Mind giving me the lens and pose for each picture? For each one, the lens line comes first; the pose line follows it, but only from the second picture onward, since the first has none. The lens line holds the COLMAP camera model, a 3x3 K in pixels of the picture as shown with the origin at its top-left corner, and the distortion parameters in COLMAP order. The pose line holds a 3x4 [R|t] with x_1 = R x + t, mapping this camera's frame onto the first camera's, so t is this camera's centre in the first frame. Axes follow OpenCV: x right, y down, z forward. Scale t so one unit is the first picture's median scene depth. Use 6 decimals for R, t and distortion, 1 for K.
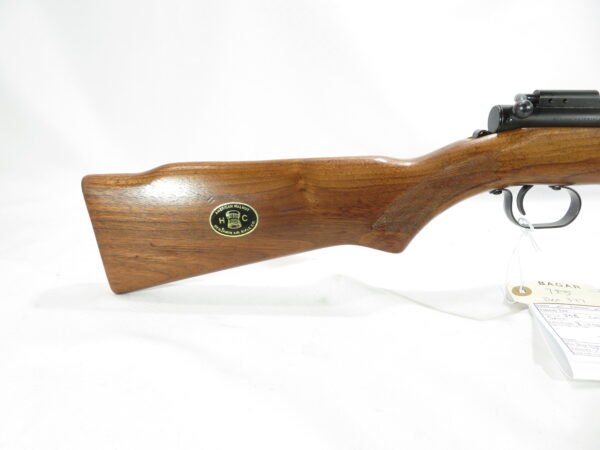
lens RADIAL K [[435.5, 0, 297.3], [0, 435.5, 224.5], [0, 0, 1]] dist [0.012718, -0.003323]
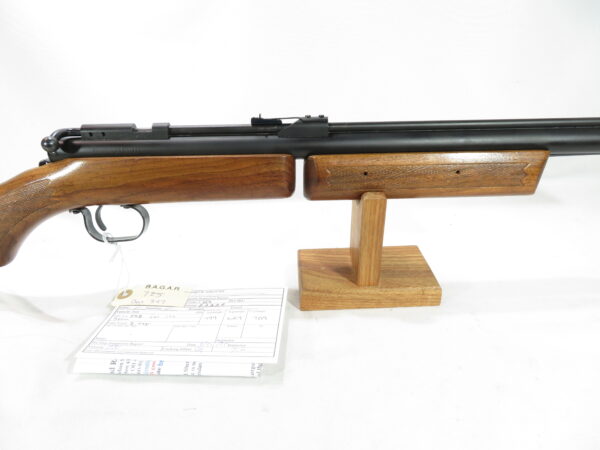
lens RADIAL K [[435.5, 0, 302.4], [0, 435.5, 223.5], [0, 0, 1]] dist [0.012718, -0.003323]
pose [[0.998571, -0.032910, 0.042101, 1.007731], [0.031500, 0.998935, 0.033706, -0.063328], [-0.043166, -0.032332, 0.998545, -0.177300]]
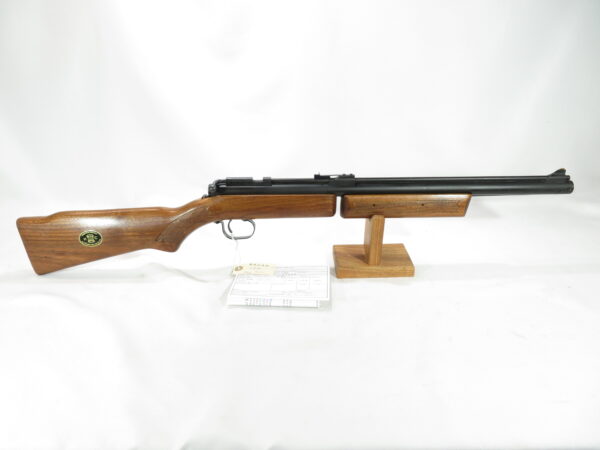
lens RADIAL K [[435.5, 0, 300.2], [0, 435.5, 222.6], [0, 0, 1]] dist [0.012718, -0.003323]
pose [[0.999019, -0.019816, 0.039613, 0.780832], [0.018489, 0.999265, 0.033578, -0.139120], [-0.040249, -0.032813, 0.998651, -1.151250]]
